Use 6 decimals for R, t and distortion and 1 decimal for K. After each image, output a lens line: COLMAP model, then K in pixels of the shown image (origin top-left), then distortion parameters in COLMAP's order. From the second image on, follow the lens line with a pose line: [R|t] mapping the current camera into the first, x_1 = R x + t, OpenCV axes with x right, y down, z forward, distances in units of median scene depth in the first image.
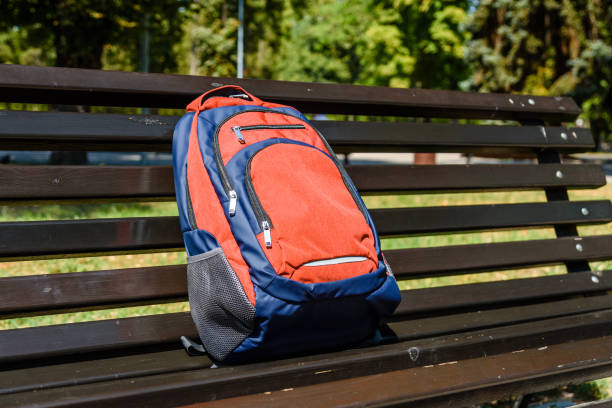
lens RADIAL K [[973.6, 0, 315.2], [0, 973.6, 215.2], [0, 0, 1]] dist [-0.001309, 0.000000]
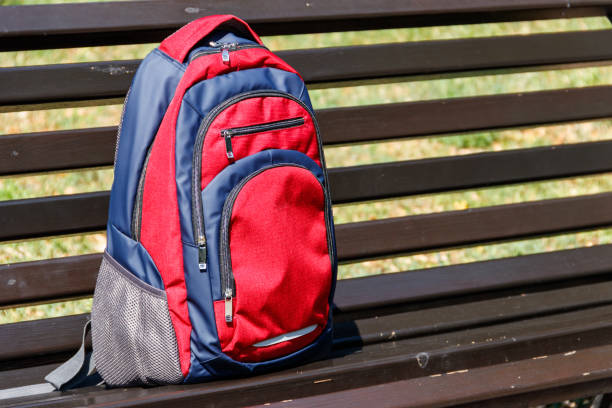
lens RADIAL K [[2396.2, 0, 307.1], [0, 2396.2, 202.5], [0, 0, 1]] dist [-0.220139, 0.000000]
pose [[0.999931, 0.011548, 0.002179, -0.012589], [-0.011723, 0.993204, 0.115796, -0.254770], [-0.000827, -0.115814, 0.993271, -1.171759]]
